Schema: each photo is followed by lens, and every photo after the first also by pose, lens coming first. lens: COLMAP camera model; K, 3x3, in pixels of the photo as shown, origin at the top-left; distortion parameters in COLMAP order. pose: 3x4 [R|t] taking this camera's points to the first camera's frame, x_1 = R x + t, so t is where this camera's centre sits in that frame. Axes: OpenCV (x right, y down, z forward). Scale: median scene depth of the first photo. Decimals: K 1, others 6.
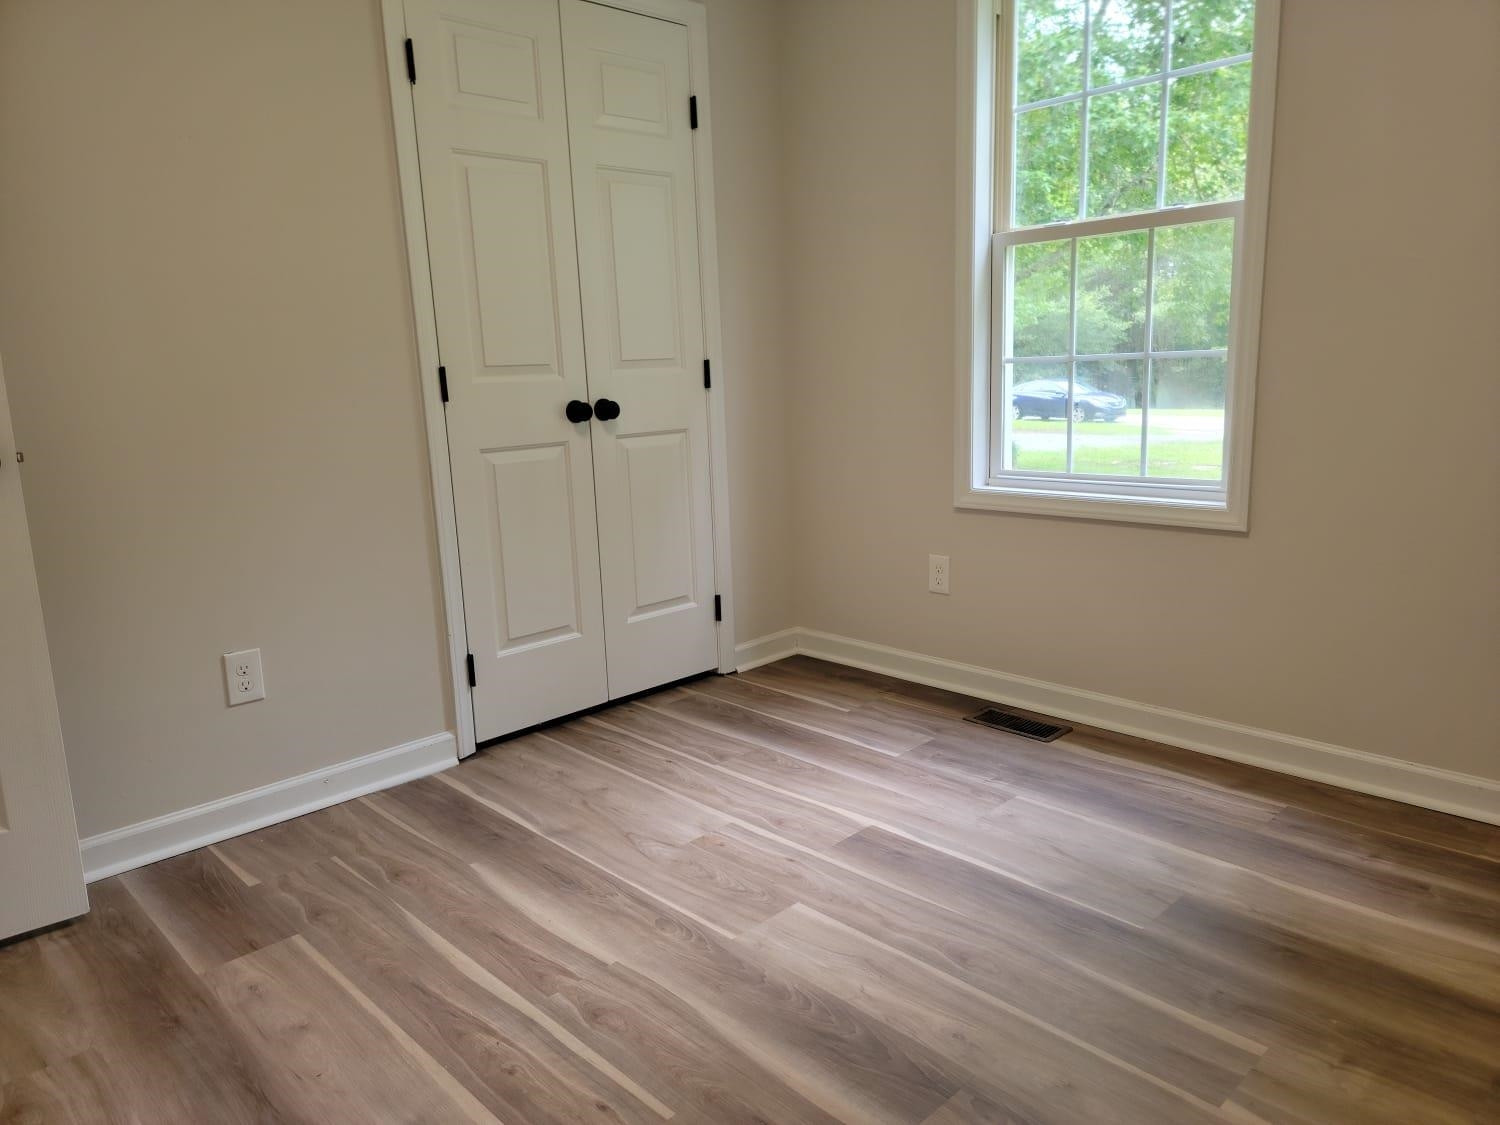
lens RADIAL K [[1039.5, 0, 762.0], [0, 1039.5, 560.3], [0, 0, 1]] dist [0.089186, -0.081066]
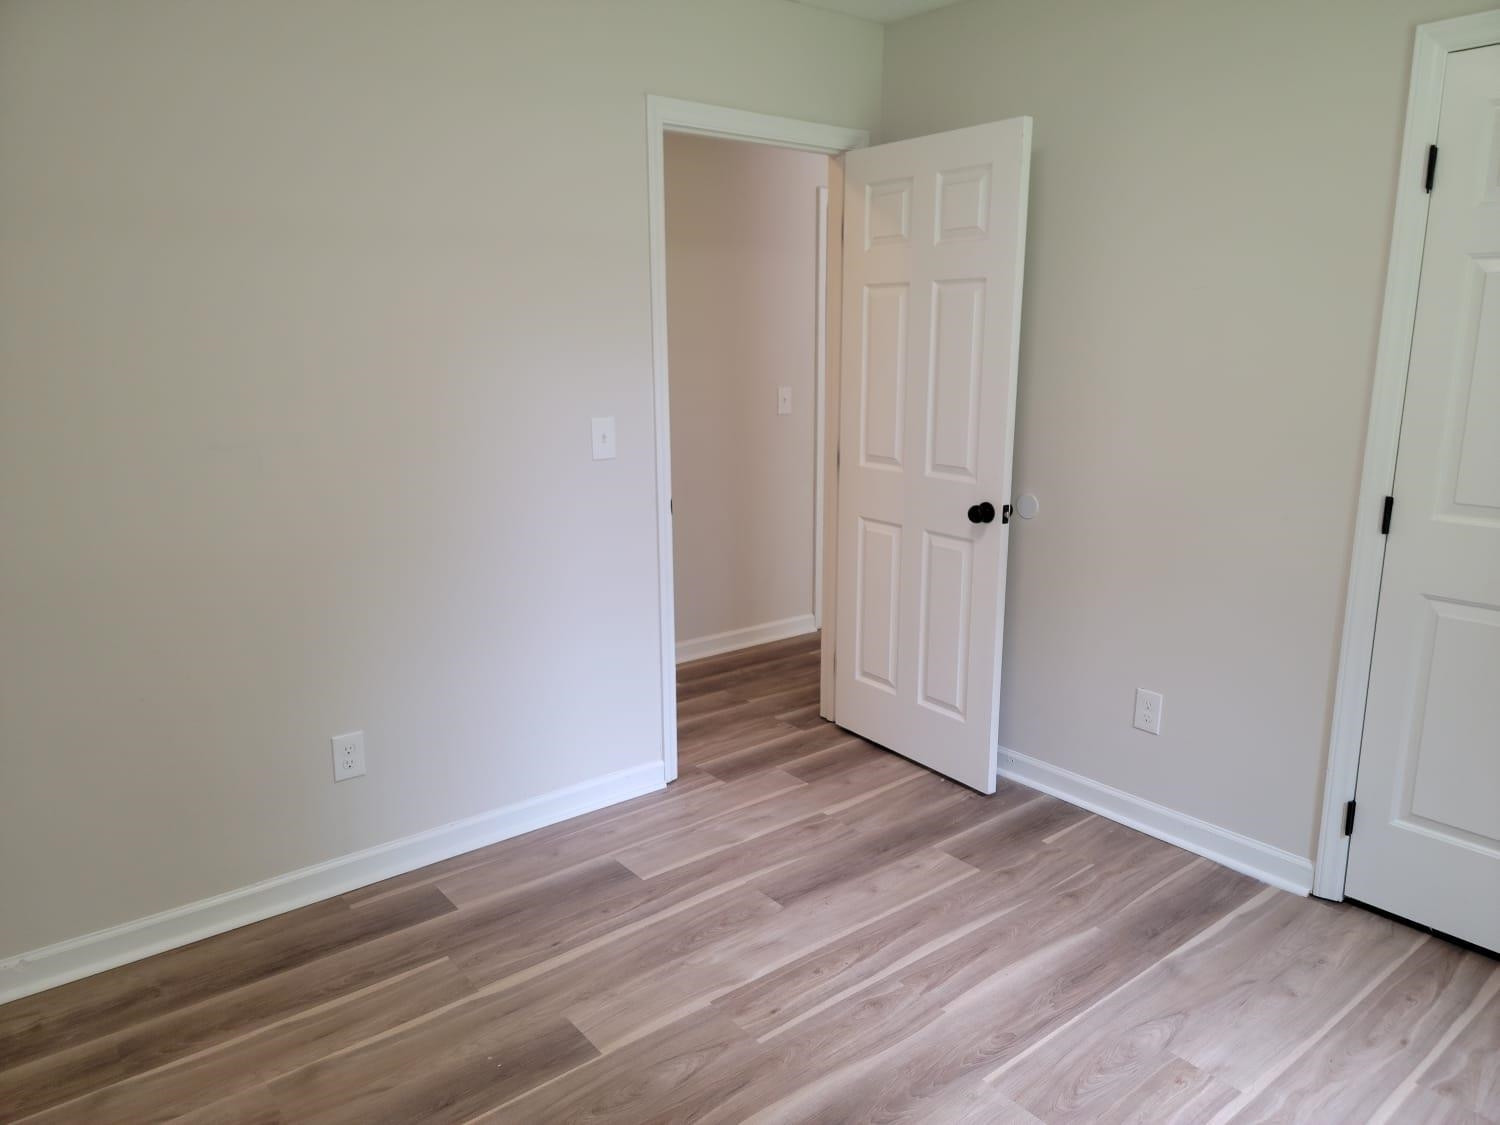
lens RADIAL K [[1039.6, 0, 787.2], [0, 1039.6, 561.2], [0, 0, 1]] dist [0.092528, -0.082392]
pose [[-0.084559, 0.239131, -0.967298, 0.829052], [-0.182219, 0.950693, 0.250955, -0.342646], [0.979615, 0.197481, -0.036816, 0.682676]]
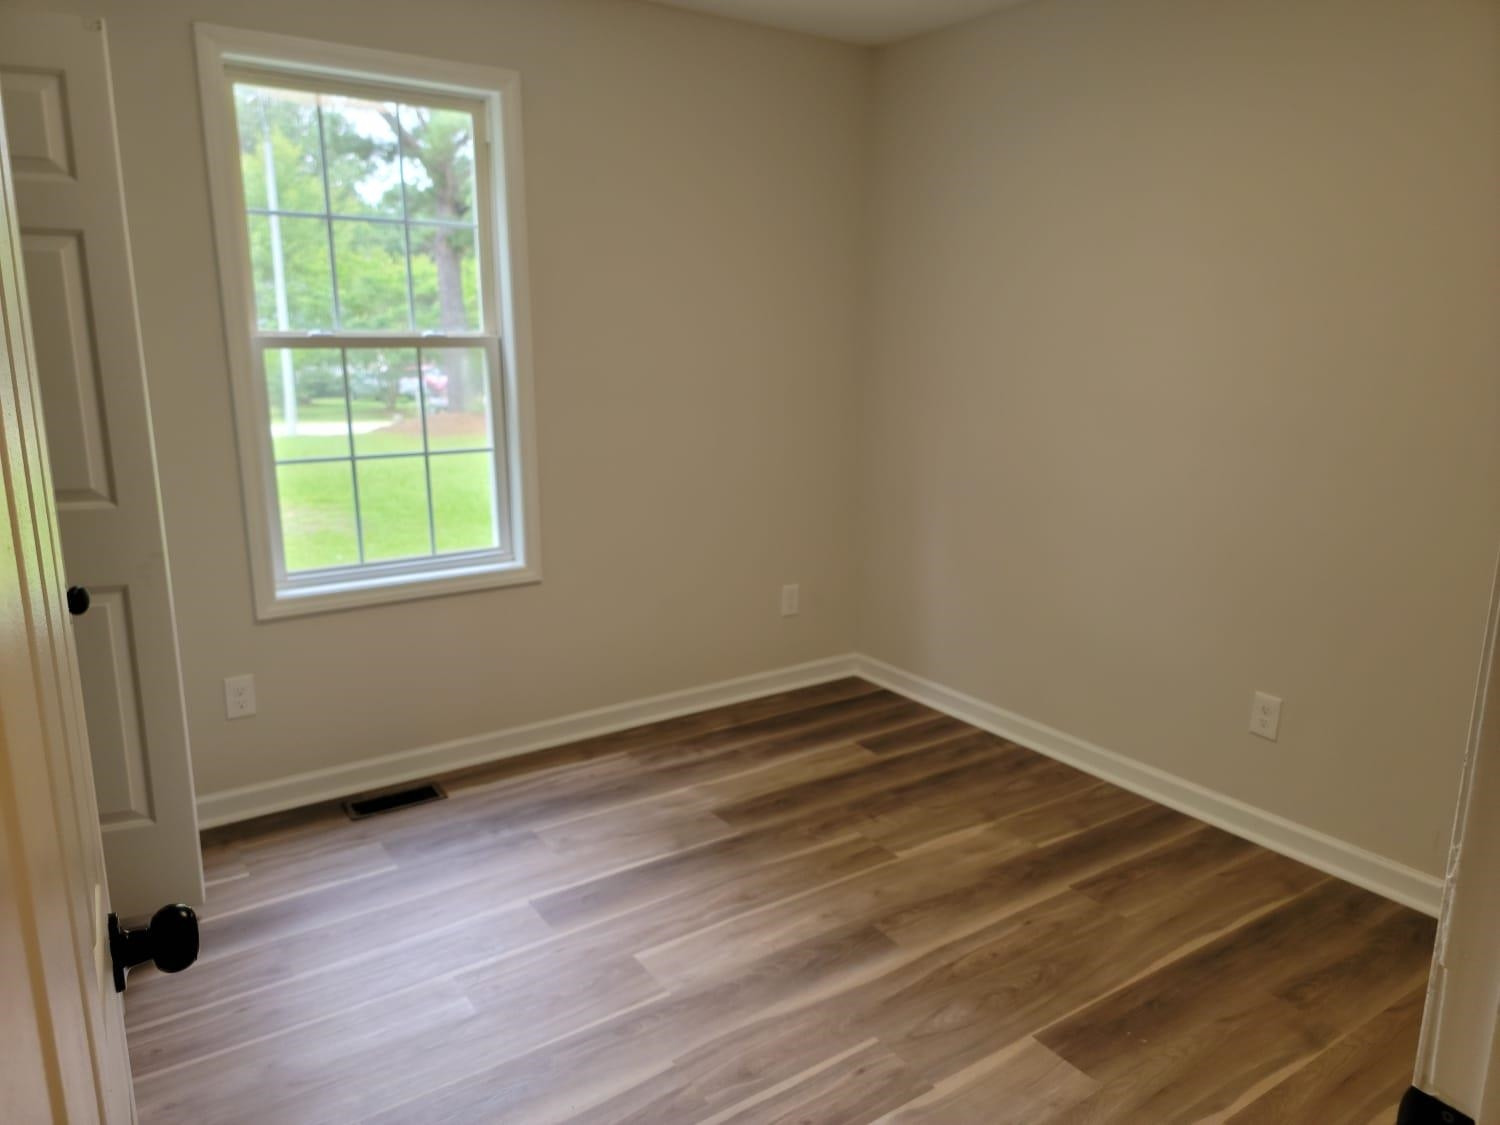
lens RADIAL K [[1039.6, 0, 787.2], [0, 1039.6, 561.2], [0, 0, 1]] dist [0.092528, -0.082392]
pose [[0.162161, -0.179024, 0.970389, -0.985341], [0.174288, 0.973140, 0.150407, -0.246934], [-0.971250, 0.144737, 0.189007, 0.533121]]
